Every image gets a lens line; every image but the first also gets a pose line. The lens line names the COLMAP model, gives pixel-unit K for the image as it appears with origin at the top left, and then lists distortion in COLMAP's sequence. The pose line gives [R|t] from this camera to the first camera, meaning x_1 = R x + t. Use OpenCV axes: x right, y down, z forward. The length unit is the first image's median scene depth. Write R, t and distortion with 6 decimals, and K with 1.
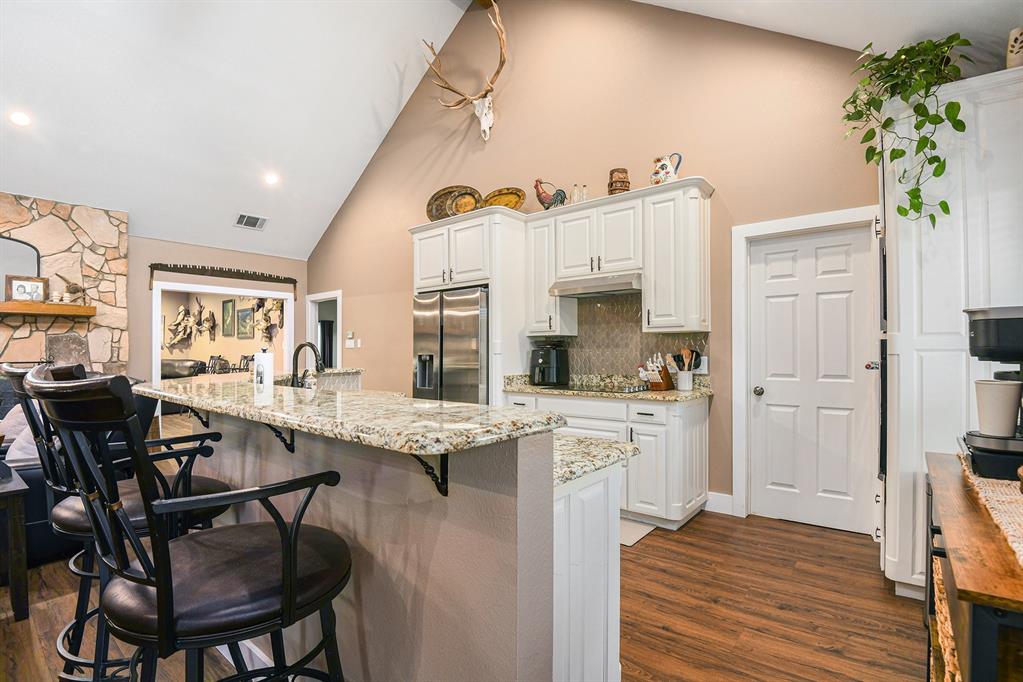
lens RADIAL K [[477.8, 0, 511.5], [0, 477.8, 341.0], [0, 0, 1]] dist [-0.042361, 0.000391]
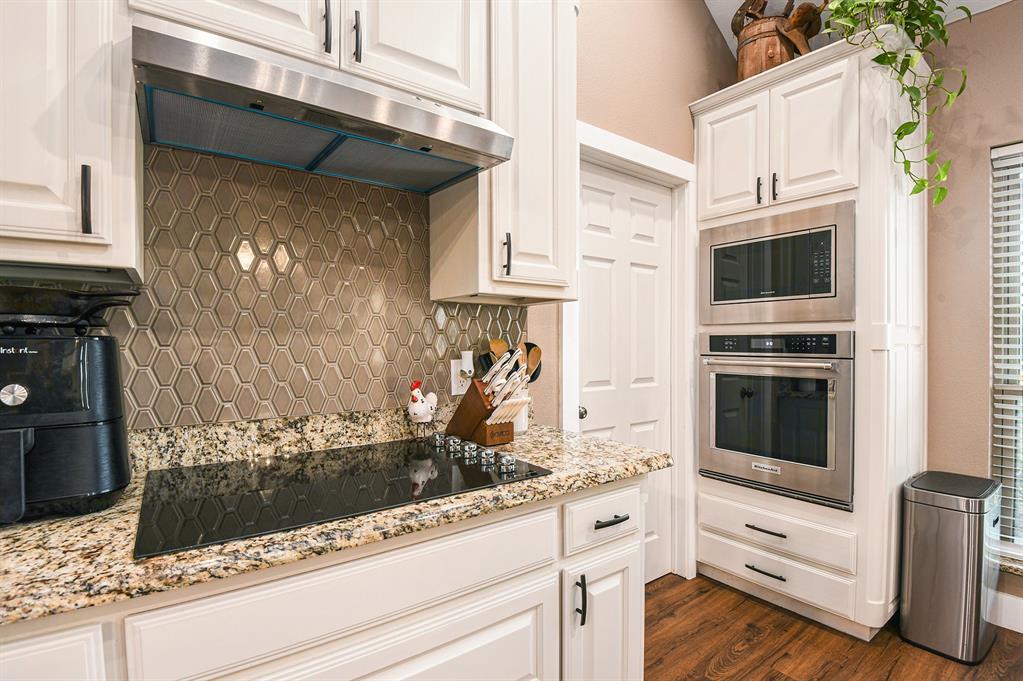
lens RADIAL K [[477.8, 0, 511.5], [0, 477.8, 340.5], [0, 0, 1]] dist [-0.042361, 0.000391]
pose [[0.245301, 0.010189, 0.969394, -0.072660], [-0.021772, 0.999750, -0.004999, 0.019778], [-0.969203, -0.019880, 0.245461, 0.883869]]
